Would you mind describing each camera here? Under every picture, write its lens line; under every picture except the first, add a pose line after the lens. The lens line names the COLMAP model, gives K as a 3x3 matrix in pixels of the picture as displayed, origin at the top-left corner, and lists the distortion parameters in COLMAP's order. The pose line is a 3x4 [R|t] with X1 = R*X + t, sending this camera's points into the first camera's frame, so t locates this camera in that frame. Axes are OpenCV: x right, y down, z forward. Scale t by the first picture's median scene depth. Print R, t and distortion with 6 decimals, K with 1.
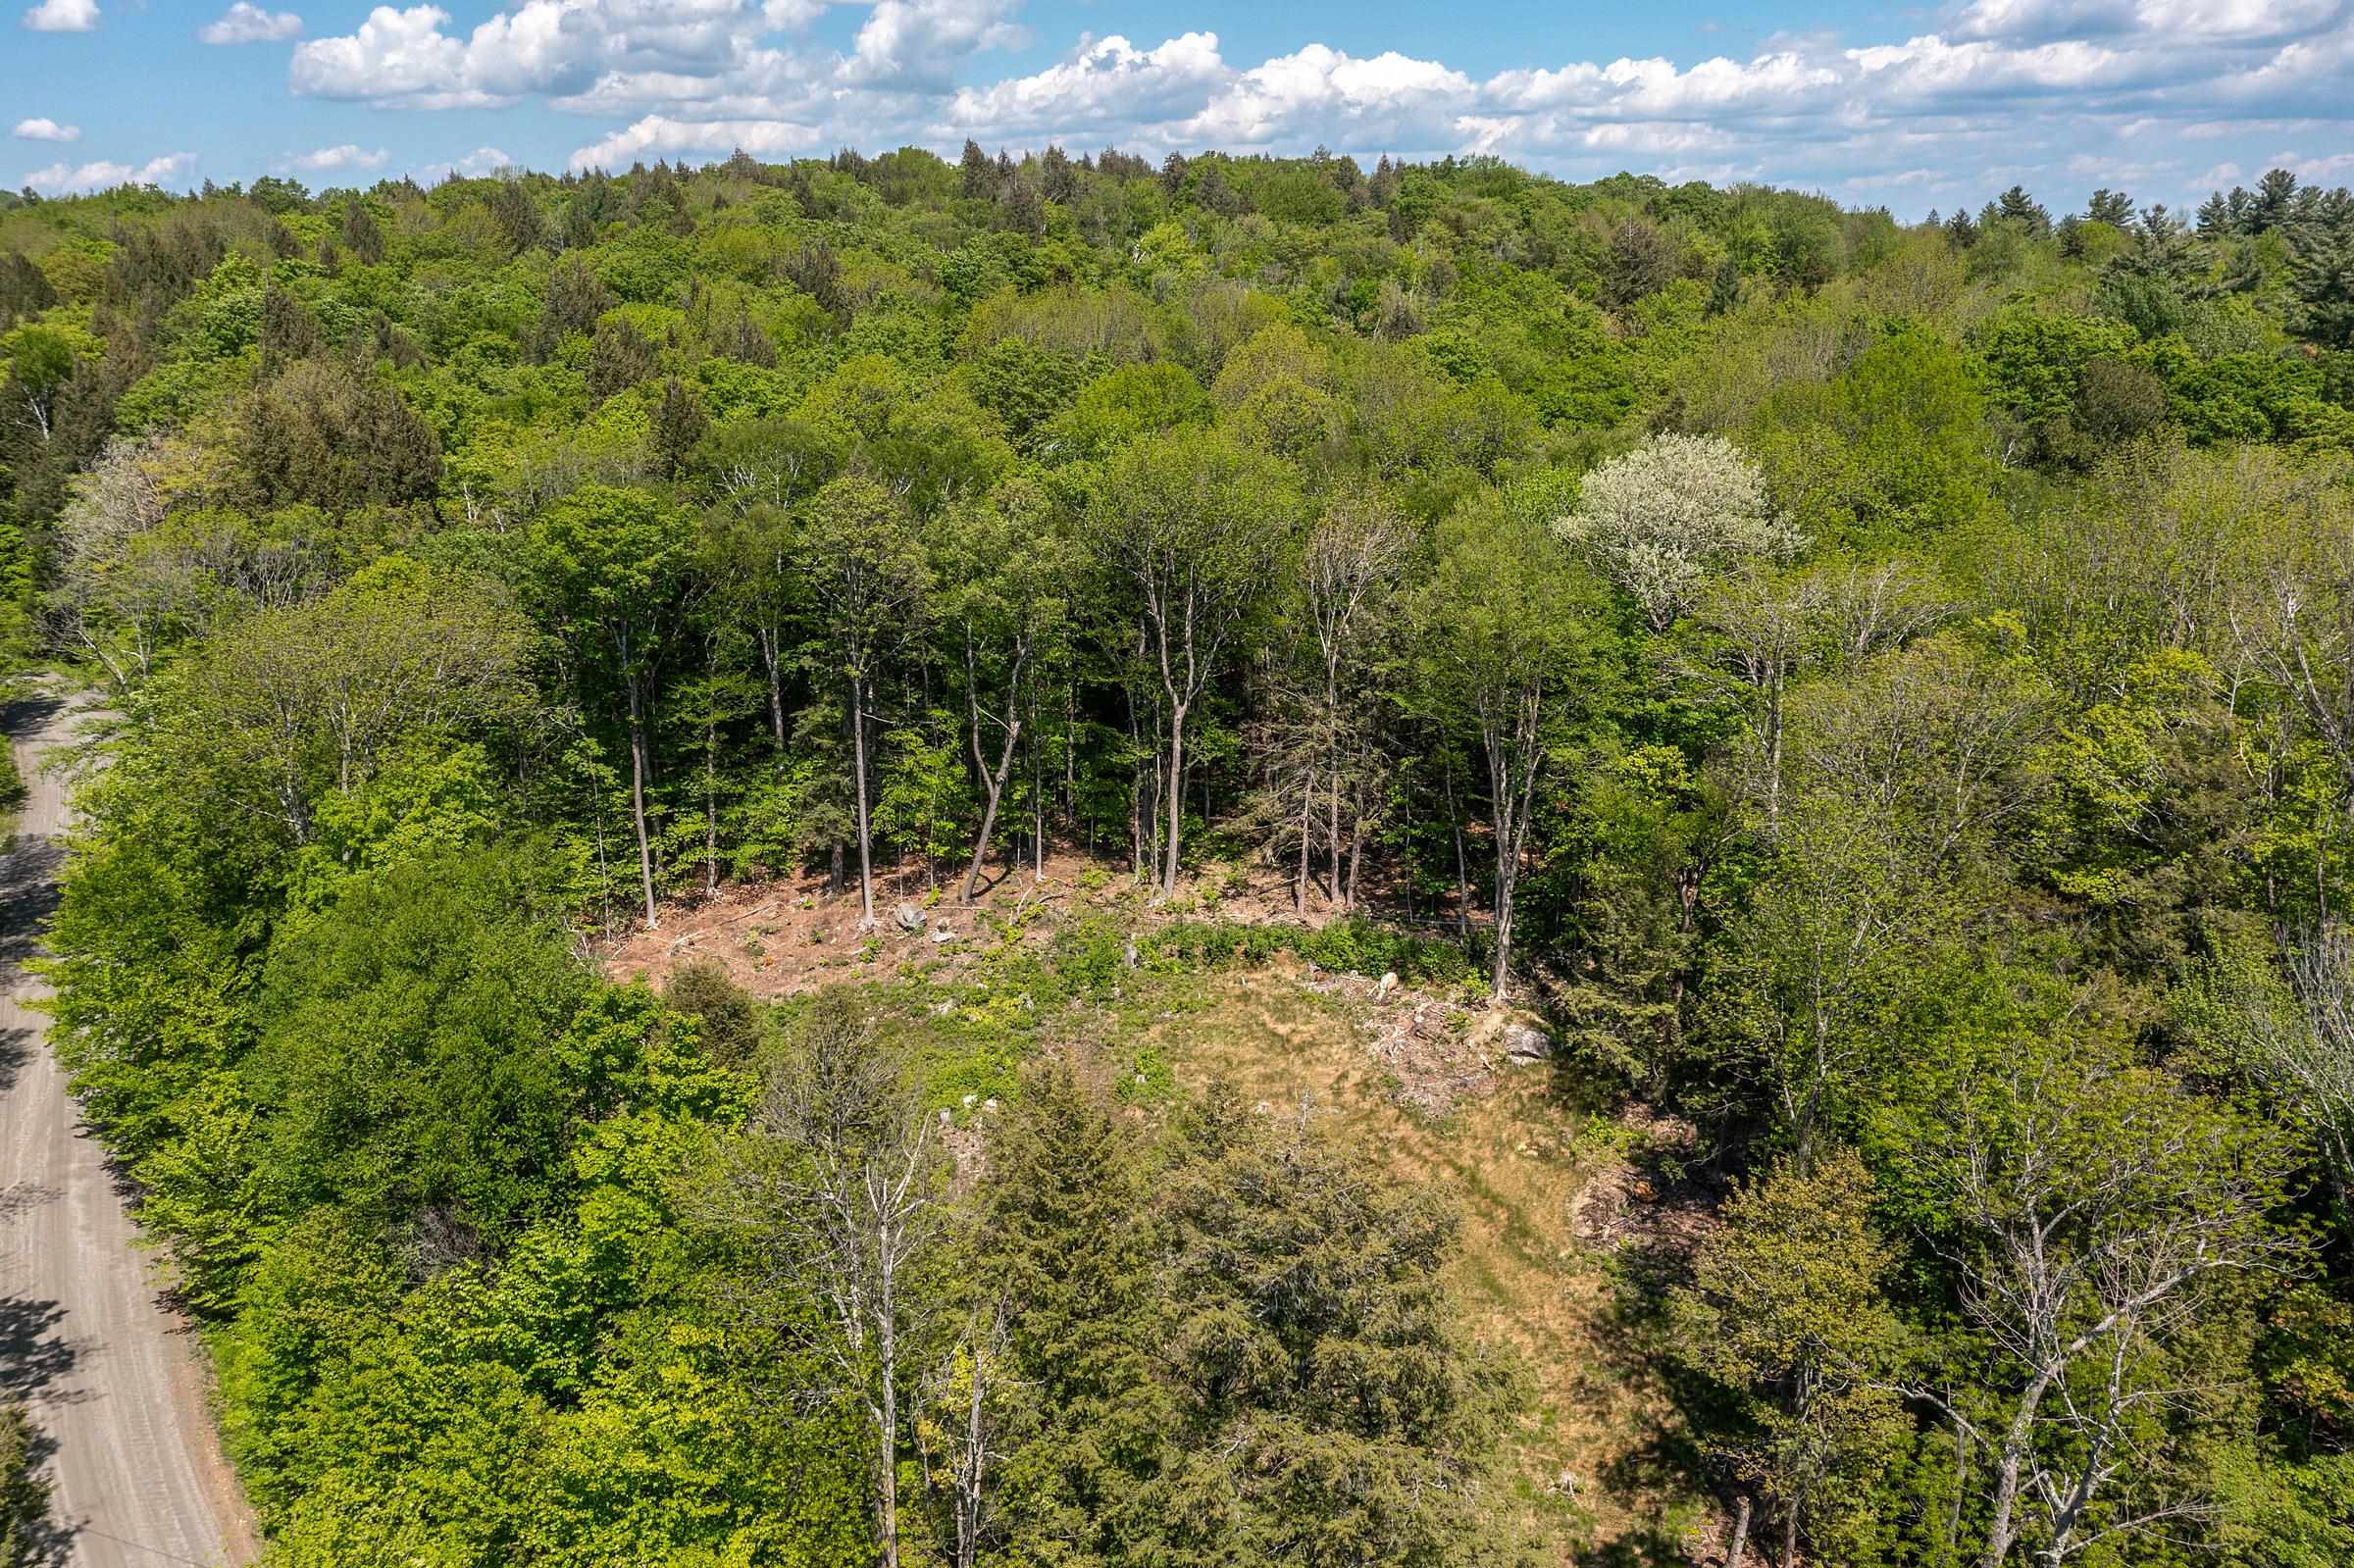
lens RADIAL K [[1830.8, 0, 1186.7], [0, 1830.8, 792.7], [0, 0, 1]] dist [-0.017019, 0.007173]
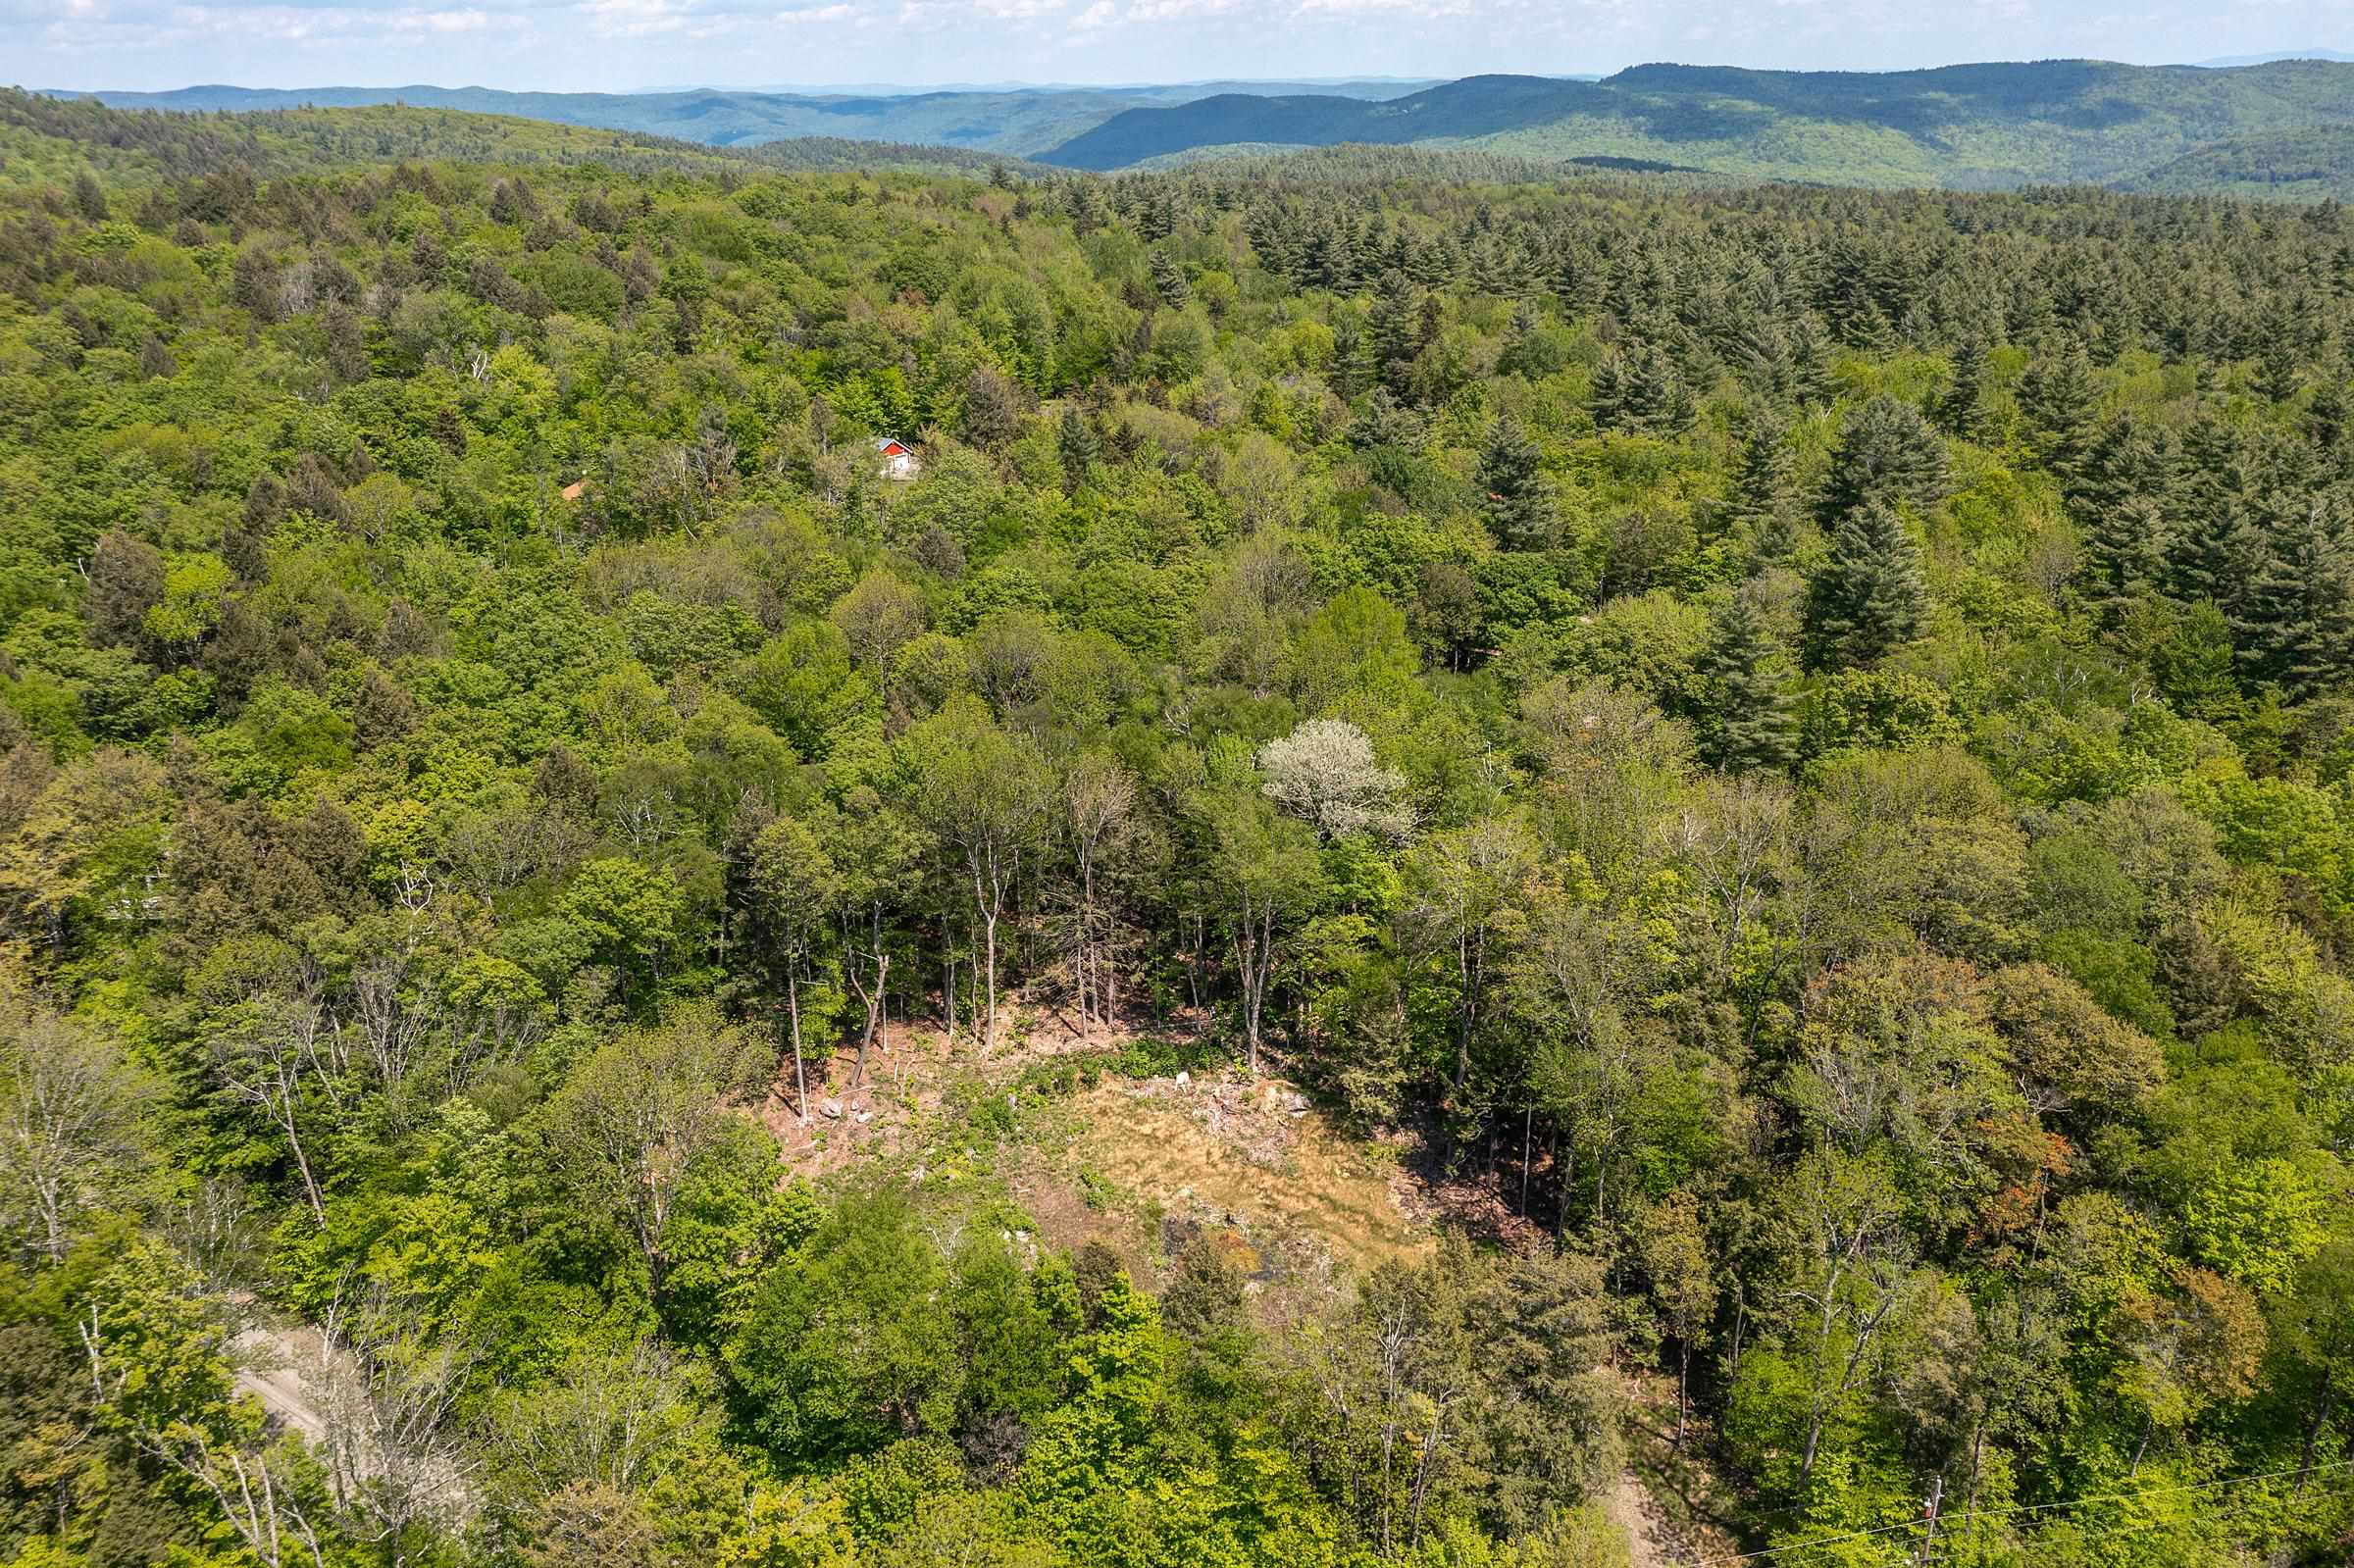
lens RADIAL K [[1830.8, 0, 1162.5], [0, 1830.8, 785.3], [0, 0, 1]] dist [-0.017019, 0.007173]
pose [[0.861910, -0.180440, 0.473870, -0.552447], [0.139072, 0.982827, 0.121286, -0.308133], [-0.487617, -0.038635, 0.872202, -0.316137]]
